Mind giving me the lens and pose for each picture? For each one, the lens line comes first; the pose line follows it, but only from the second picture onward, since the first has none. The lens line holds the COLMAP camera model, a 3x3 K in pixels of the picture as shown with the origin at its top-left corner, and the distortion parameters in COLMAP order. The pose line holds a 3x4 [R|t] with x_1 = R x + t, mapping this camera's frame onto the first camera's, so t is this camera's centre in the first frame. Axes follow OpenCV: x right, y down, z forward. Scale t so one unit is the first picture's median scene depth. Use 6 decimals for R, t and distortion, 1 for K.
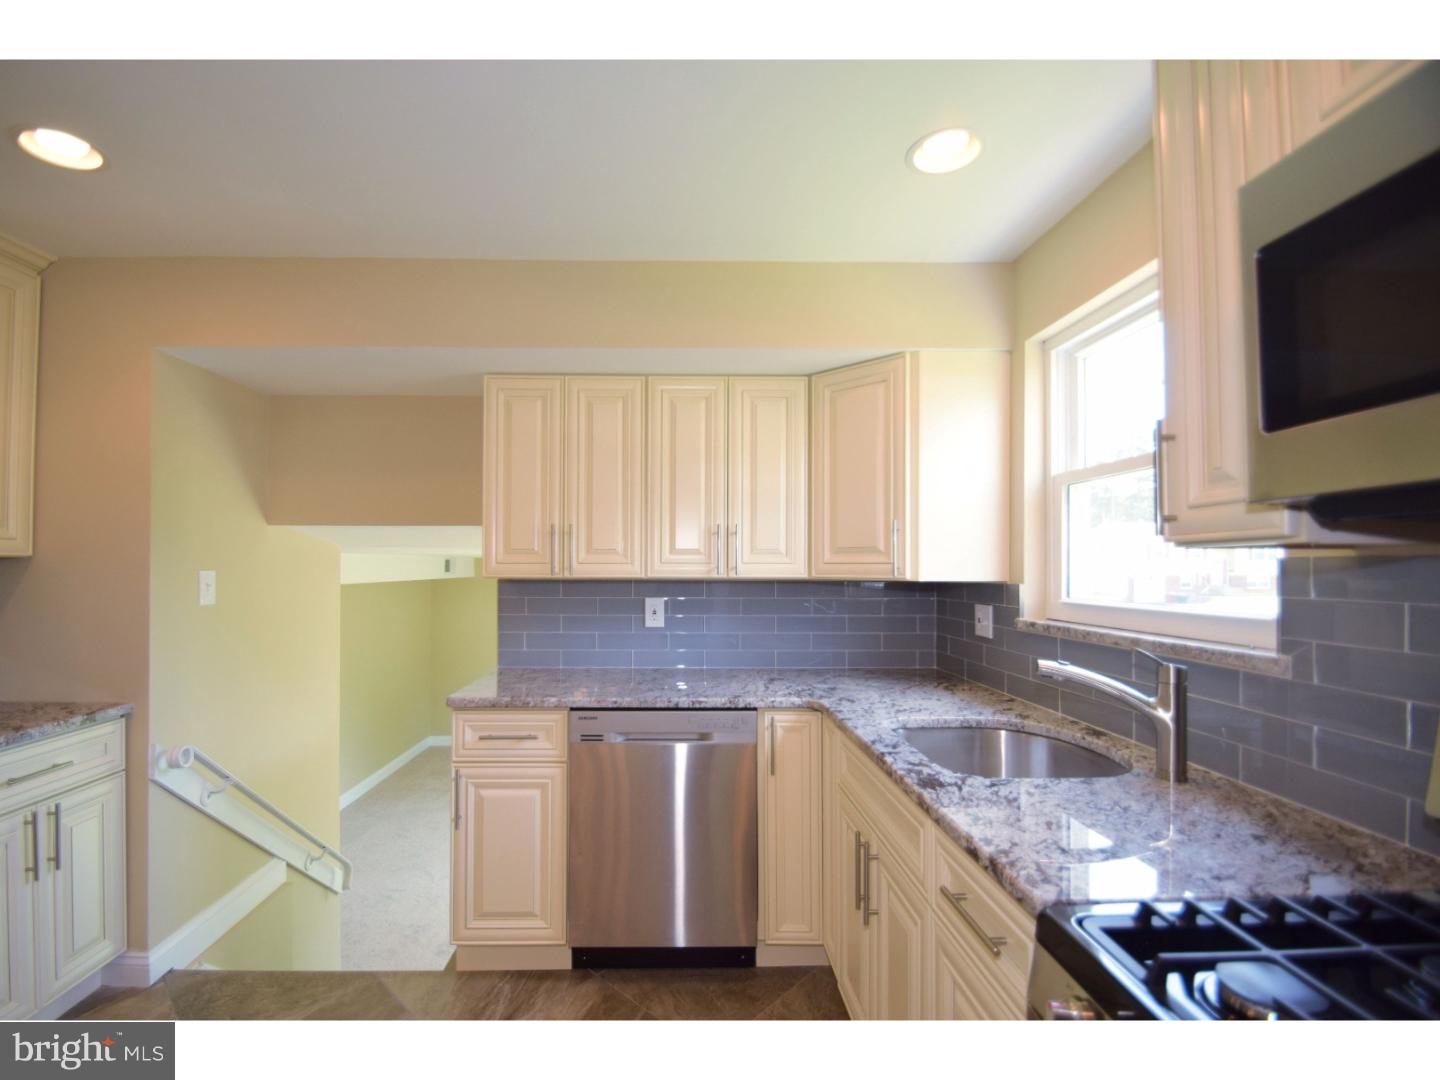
lens RADIAL K [[646.9, 0, 688.3], [0, 646.9, 564.2], [0, 0, 1]] dist [0.020534, -0.026641]
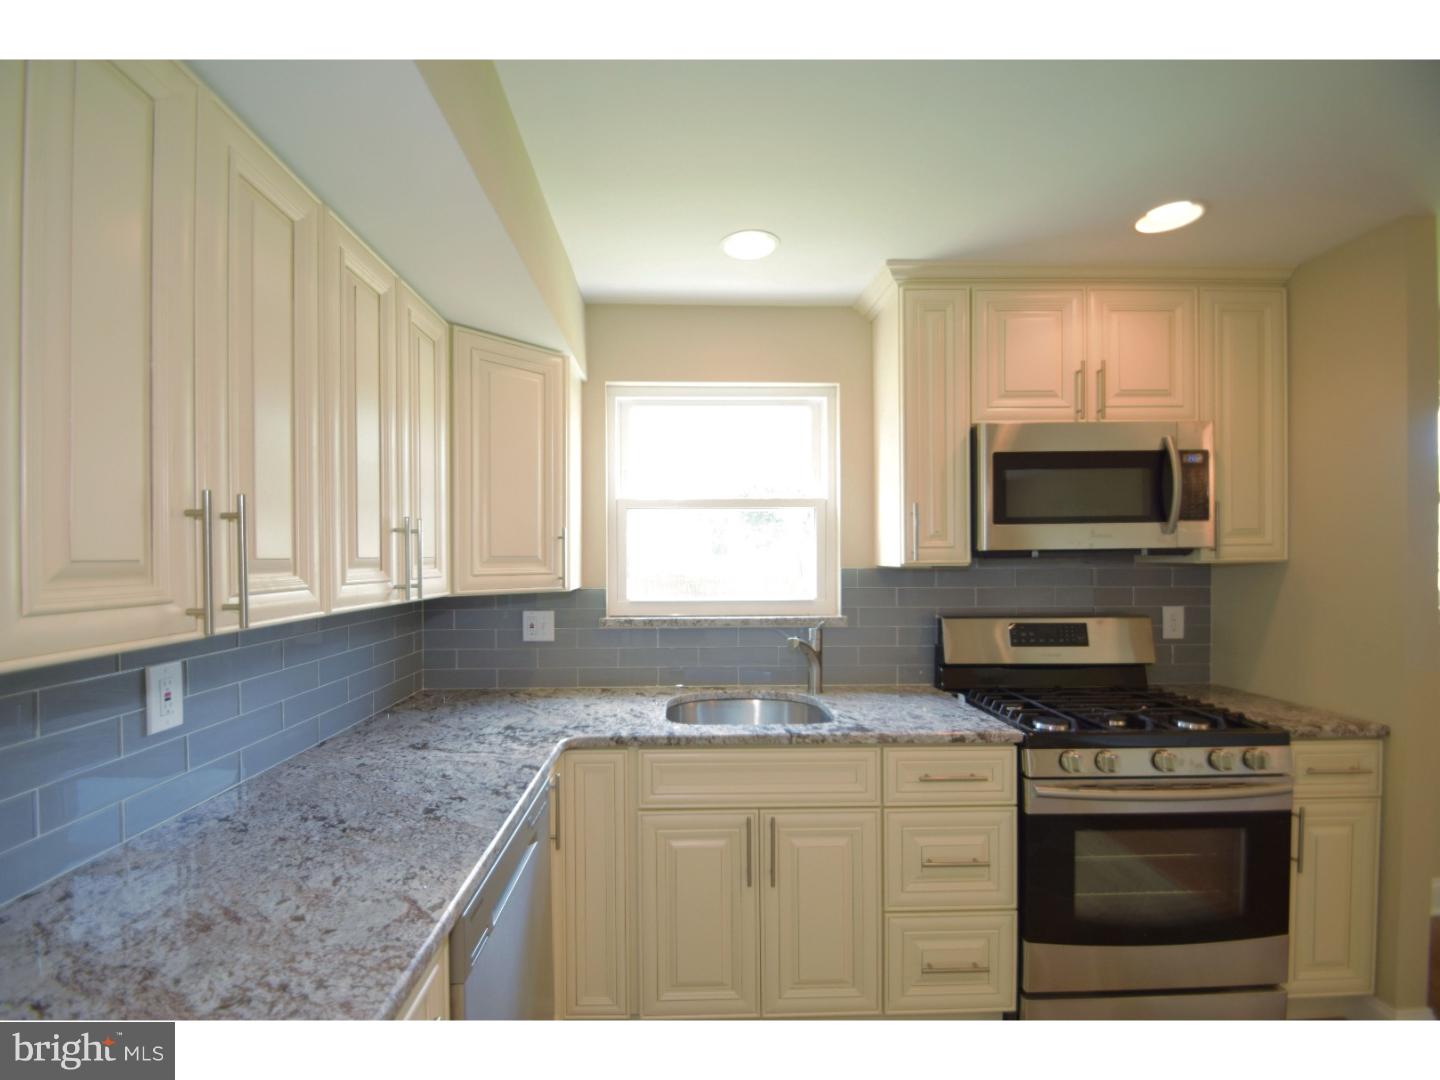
lens RADIAL K [[633.2, 0, 667.3], [0, 633.2, 563.6], [0, 0, 1]] dist [0.015683, -0.025533]
pose [[0.014750, -0.009225, 0.999849, -0.620375], [0.000390, 0.999957, 0.009220, -0.025651], [-0.999891, 0.000254, 0.014753, 0.847383]]
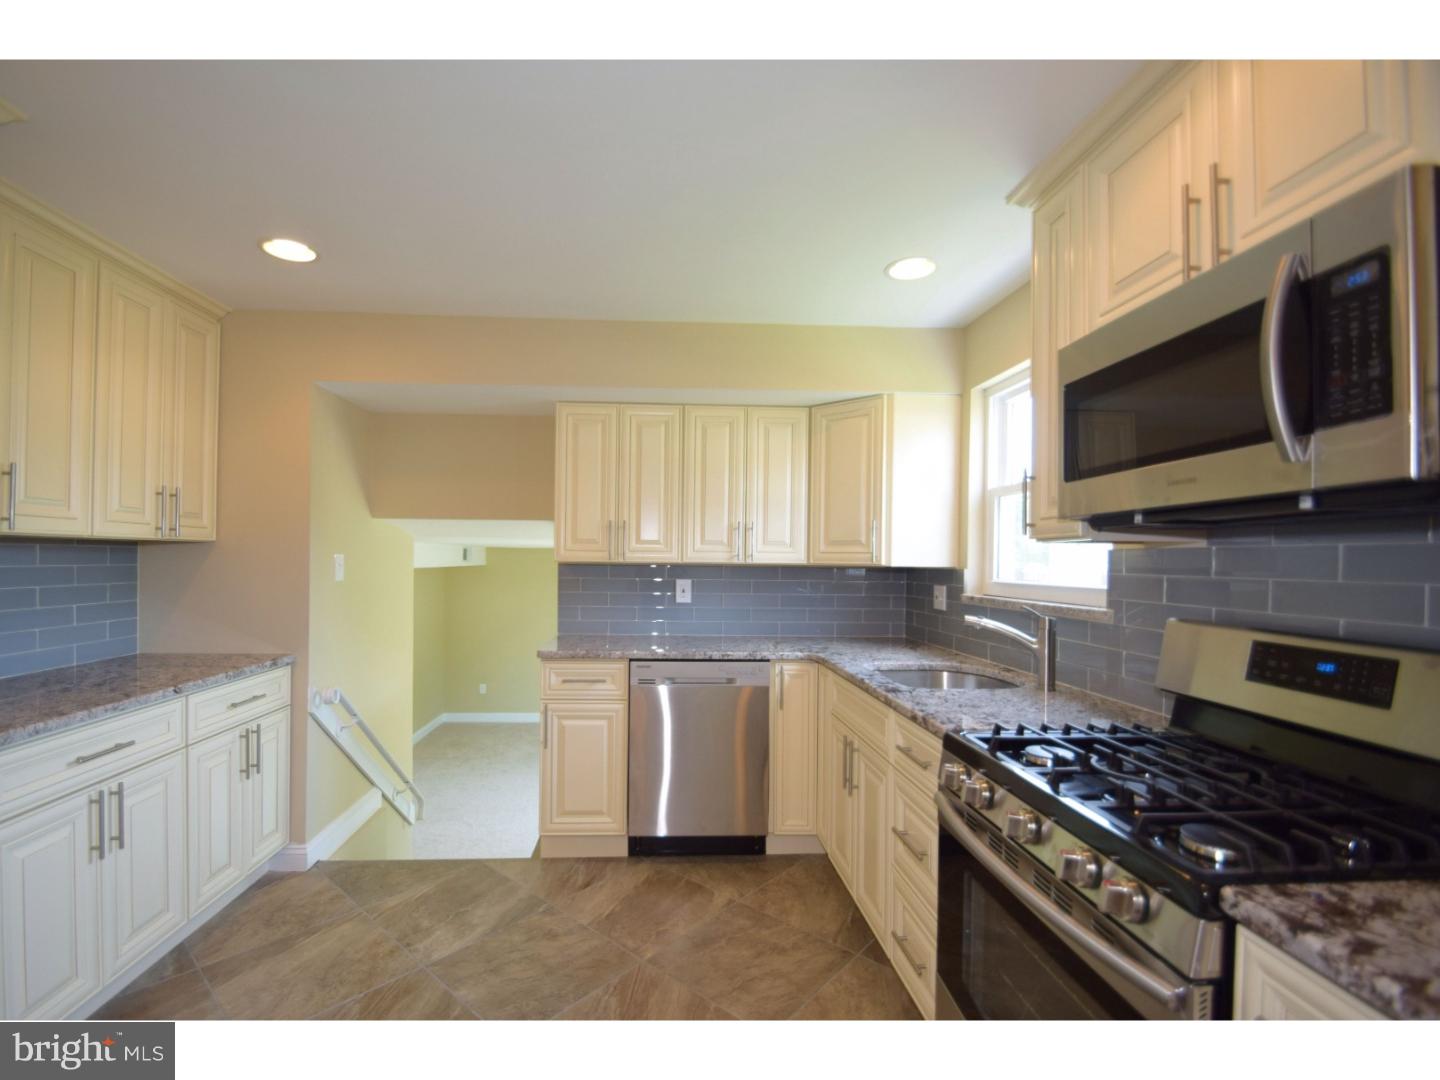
lens RADIAL K [[646.9, 0, 688.3], [0, 646.9, 564.2], [0, 0, 1]] dist [0.020534, -0.026641]
pose [[0.999623, 0.008897, 0.025980, -0.099559], [-0.009210, 0.999886, 0.011979, 0.009701], [-0.025870, -0.012214, 0.999591, -0.332664]]
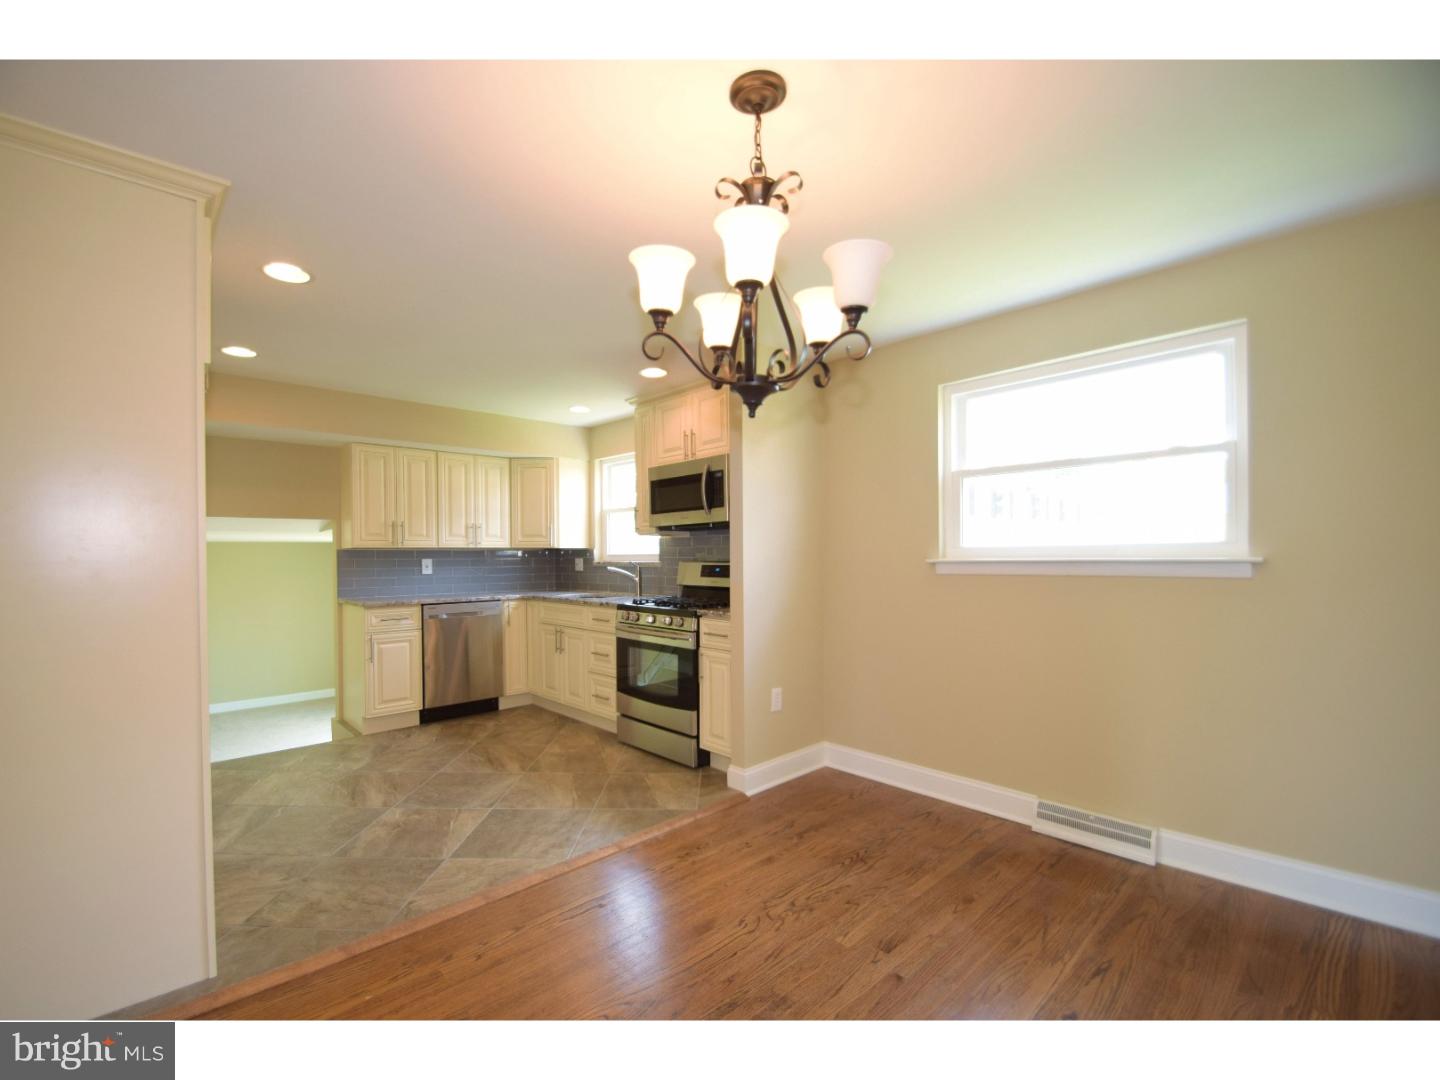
lens RADIAL K [[633.2, 0, 667.3], [0, 633.2, 563.6], [0, 0, 1]] dist [0.015683, -0.025533]
pose [[0.777137, -0.015325, 0.629145, -0.904309], [0.004612, 0.999815, 0.018657, 0.043339], [-0.629315, -0.011598, 0.777064, -1.235183]]
